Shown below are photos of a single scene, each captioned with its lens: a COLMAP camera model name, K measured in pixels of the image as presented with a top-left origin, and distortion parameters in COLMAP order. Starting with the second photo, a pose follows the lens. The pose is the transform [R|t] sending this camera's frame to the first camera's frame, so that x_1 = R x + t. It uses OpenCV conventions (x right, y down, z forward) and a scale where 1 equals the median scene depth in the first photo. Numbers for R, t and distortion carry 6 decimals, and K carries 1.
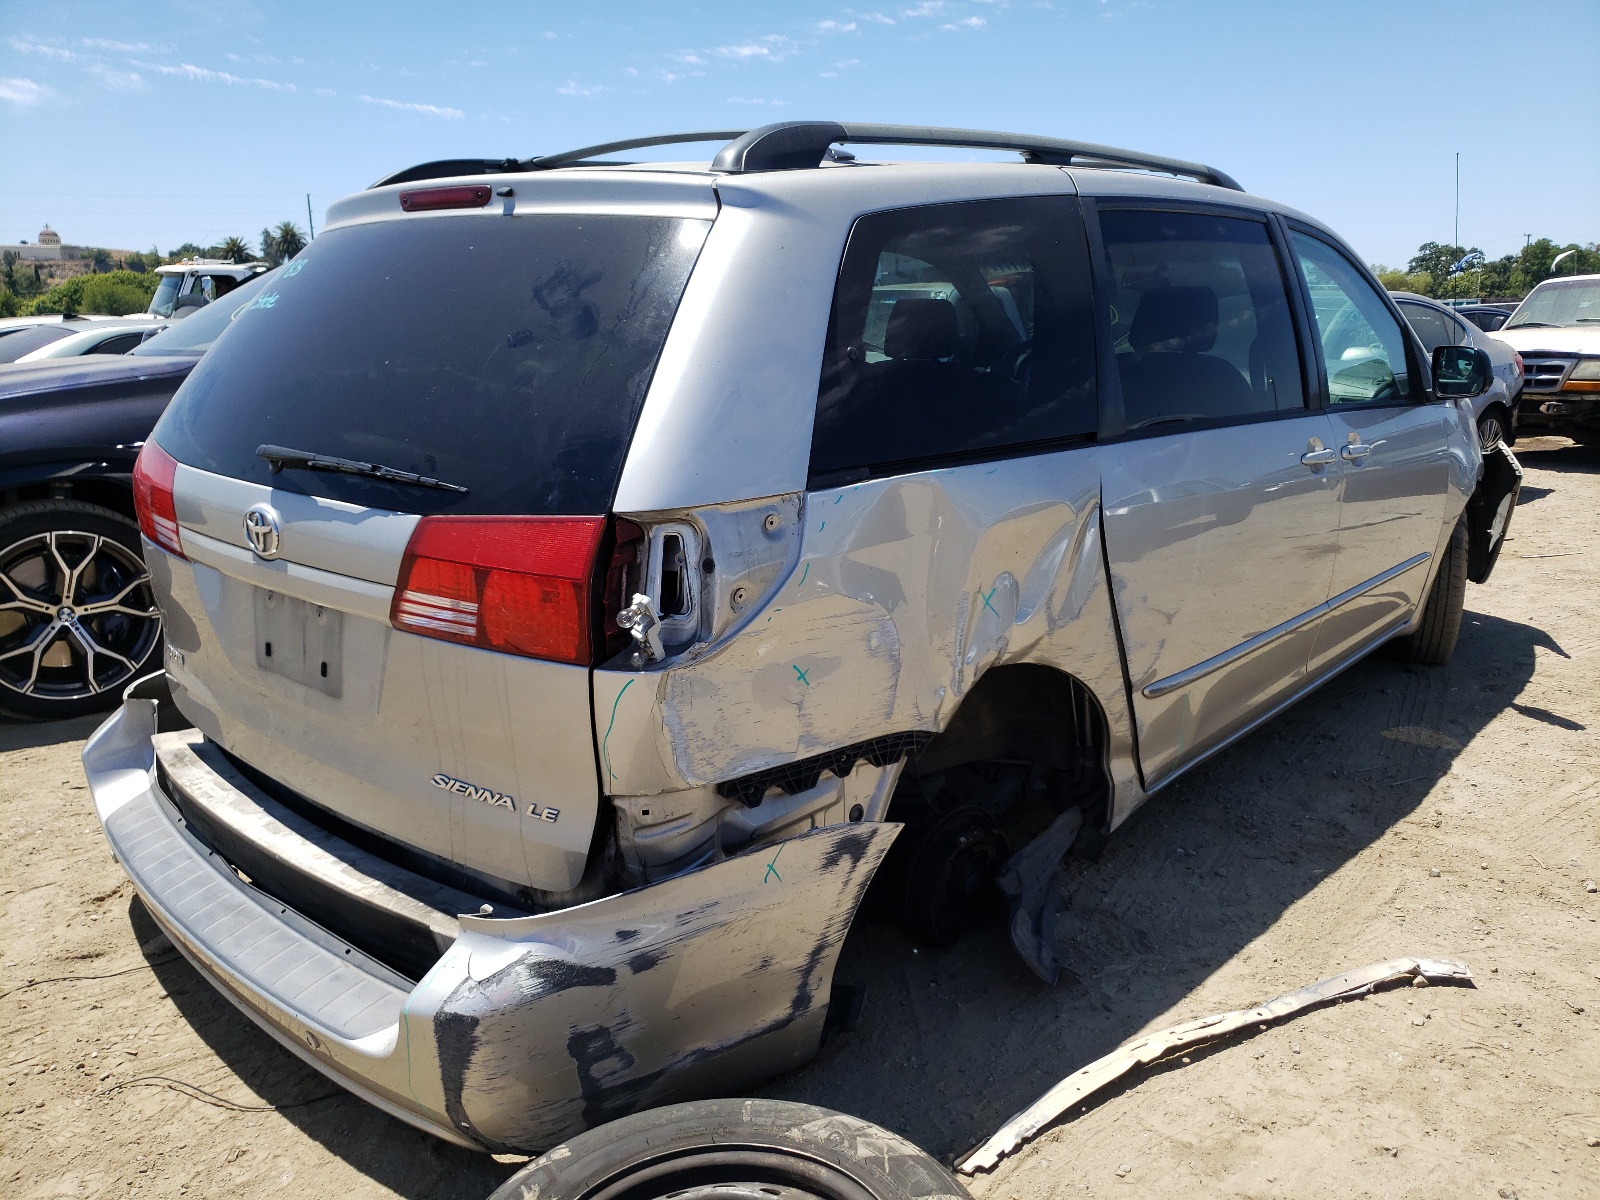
lens RADIAL K [[1200.8, 0, 800.0], [0, 1200.8, 600.0], [0, 0, 1]] dist [0.089135, -0.103952]
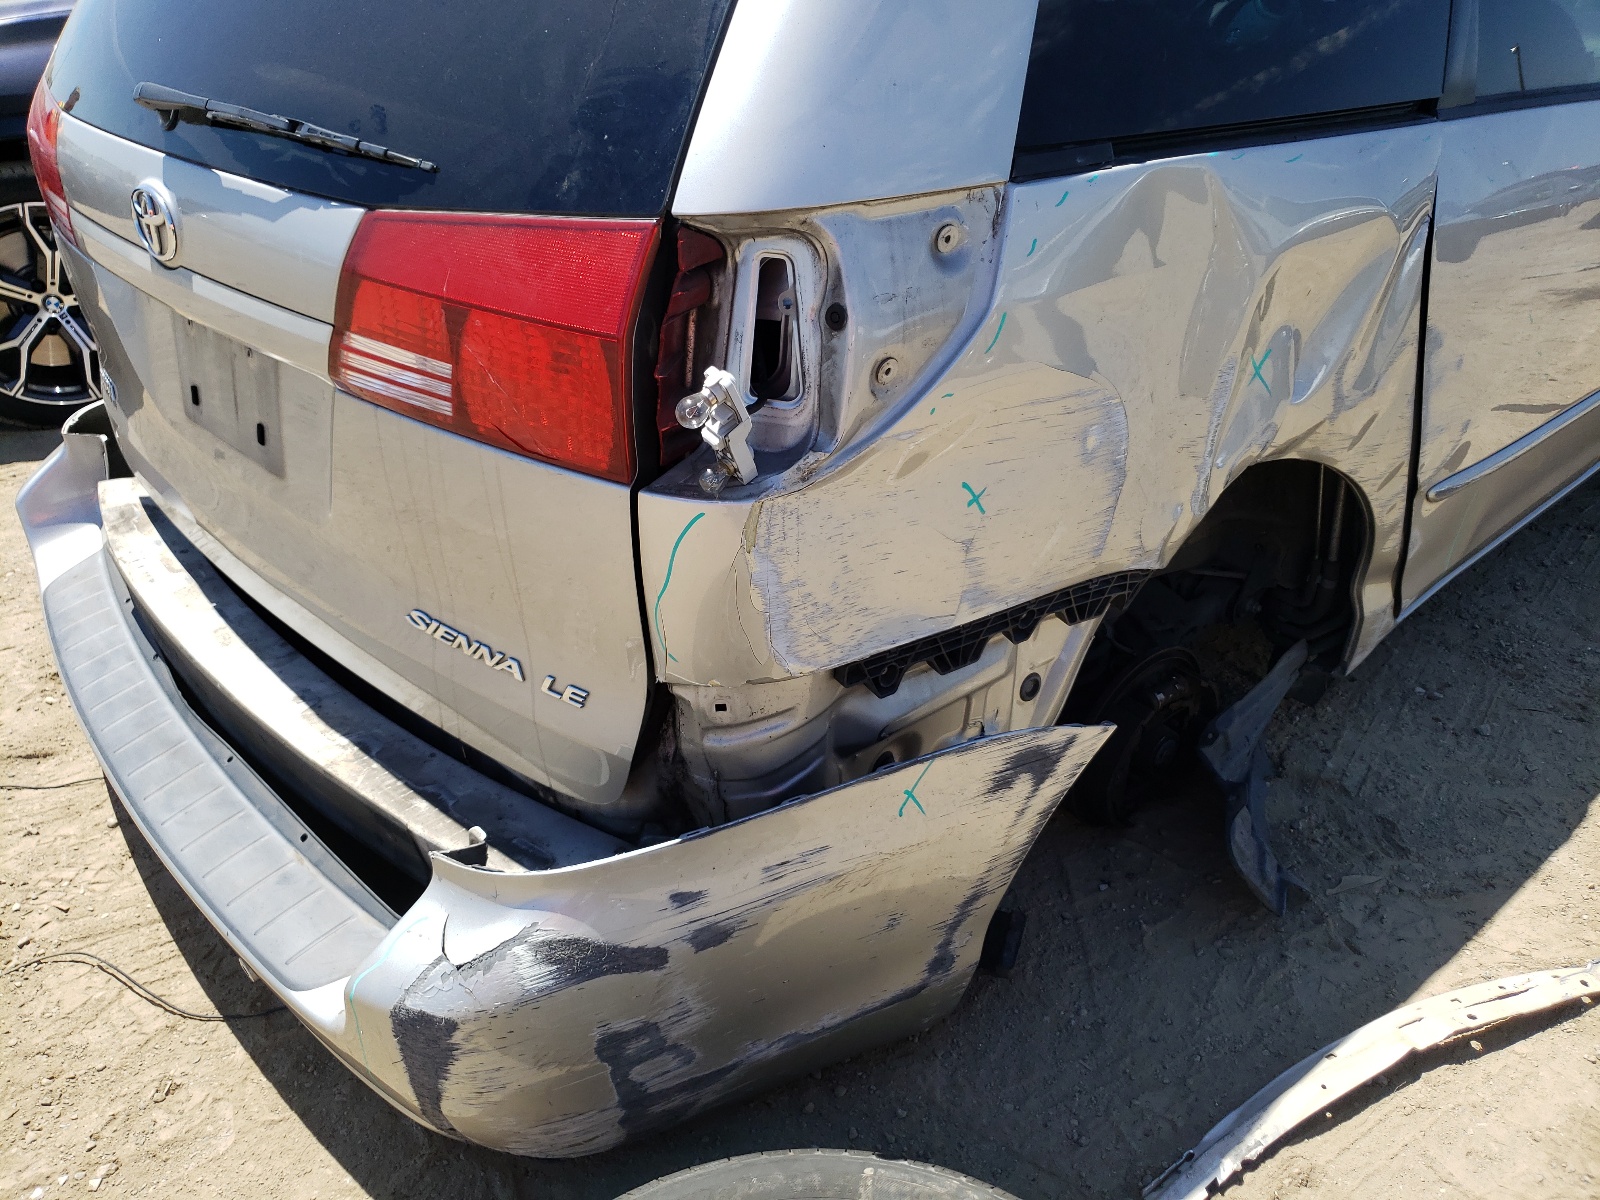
lens RADIAL K [[1347.1, 0, 800.0], [0, 1347.1, 600.0], [0, 0, 1]] dist [0.011447, -0.002330]
pose [[0.996480, 0.051337, -0.066271, -0.037285], [-0.036023, 0.976069, 0.214457, -0.028686], [0.075695, -0.211315, 0.974483, 0.291337]]
